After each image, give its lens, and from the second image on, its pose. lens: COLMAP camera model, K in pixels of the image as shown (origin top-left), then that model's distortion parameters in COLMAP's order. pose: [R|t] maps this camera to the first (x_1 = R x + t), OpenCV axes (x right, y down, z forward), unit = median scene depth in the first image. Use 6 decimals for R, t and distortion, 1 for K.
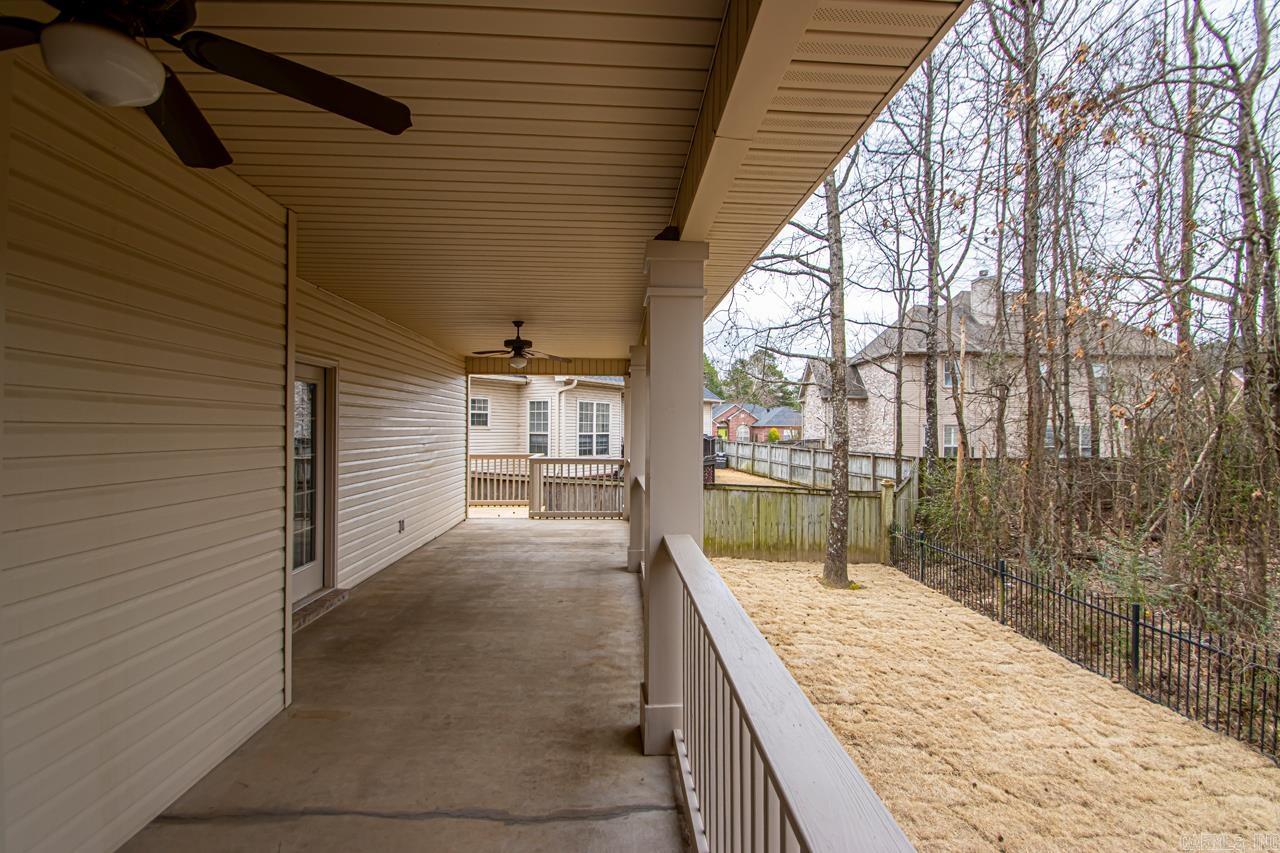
lens RADIAL K [[590.3, 0, 657.2], [0, 590.3, 424.2], [0, 0, 1]] dist [0.001867, 0.000092]
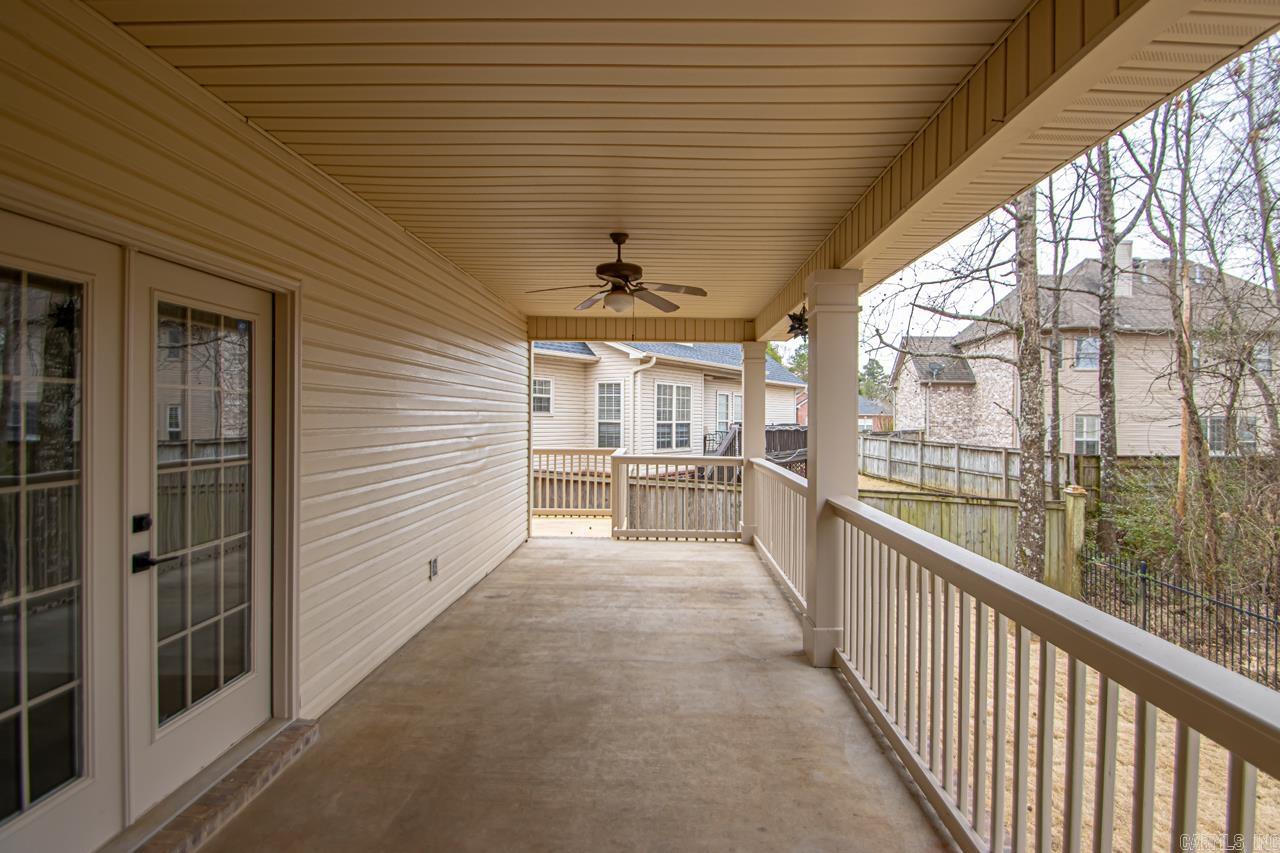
lens RADIAL K [[593.8, 0, 651.2], [0, 593.8, 430.1], [0, 0, 1]] dist [0.002054, 0.000073]
pose [[0.995153, 0.007856, -0.098025, -0.081121], [-0.004997, 0.999556, 0.029382, 0.003389], [0.098212, -0.028750, 0.994750, 0.228508]]
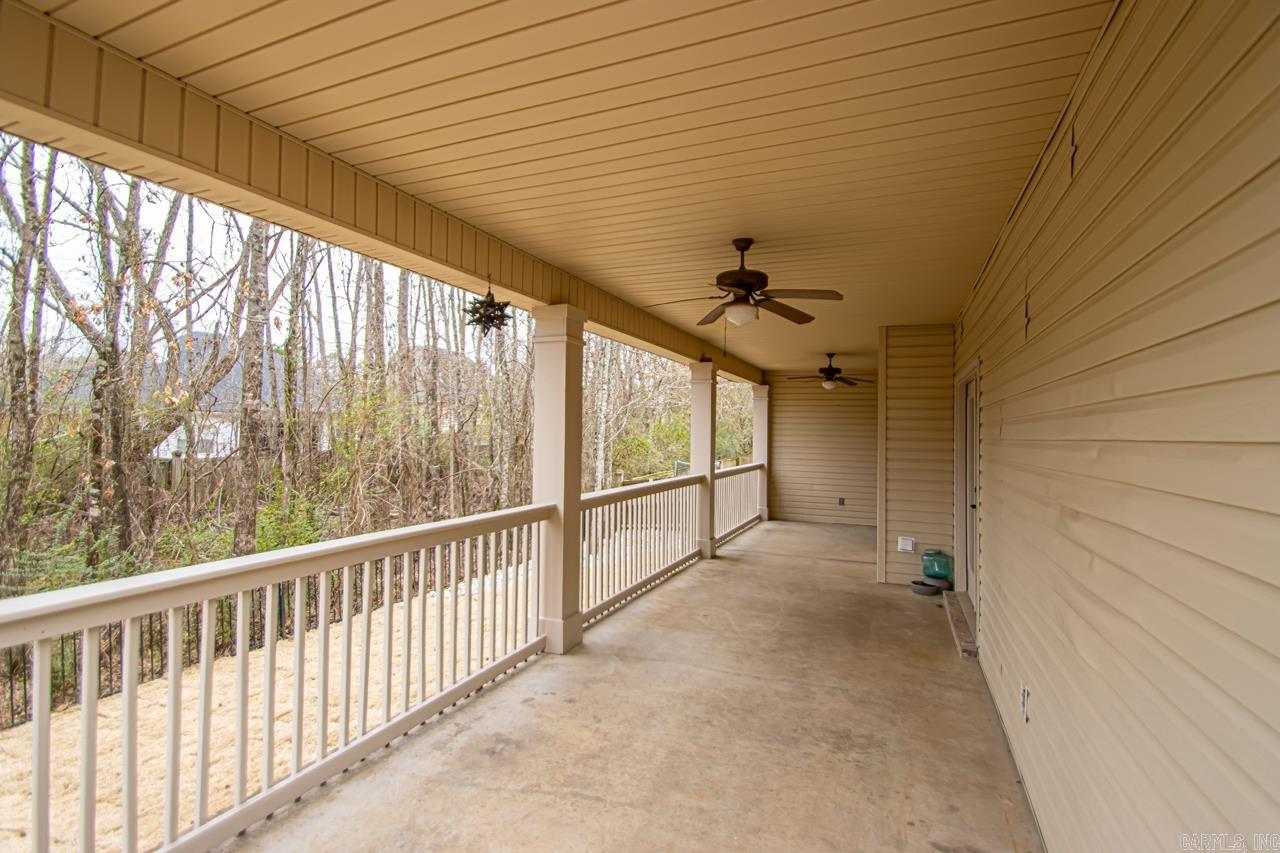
lens RADIAL K [[593.8, 0, 651.2], [0, 593.8, 430.1], [0, 0, 1]] dist [0.002054, 0.000073]
pose [[-0.897514, -0.018014, 0.440617, -0.223091], [-0.025000, 0.999637, -0.010056, 0.006517], [-0.440276, -0.020041, -0.897639, 0.848880]]
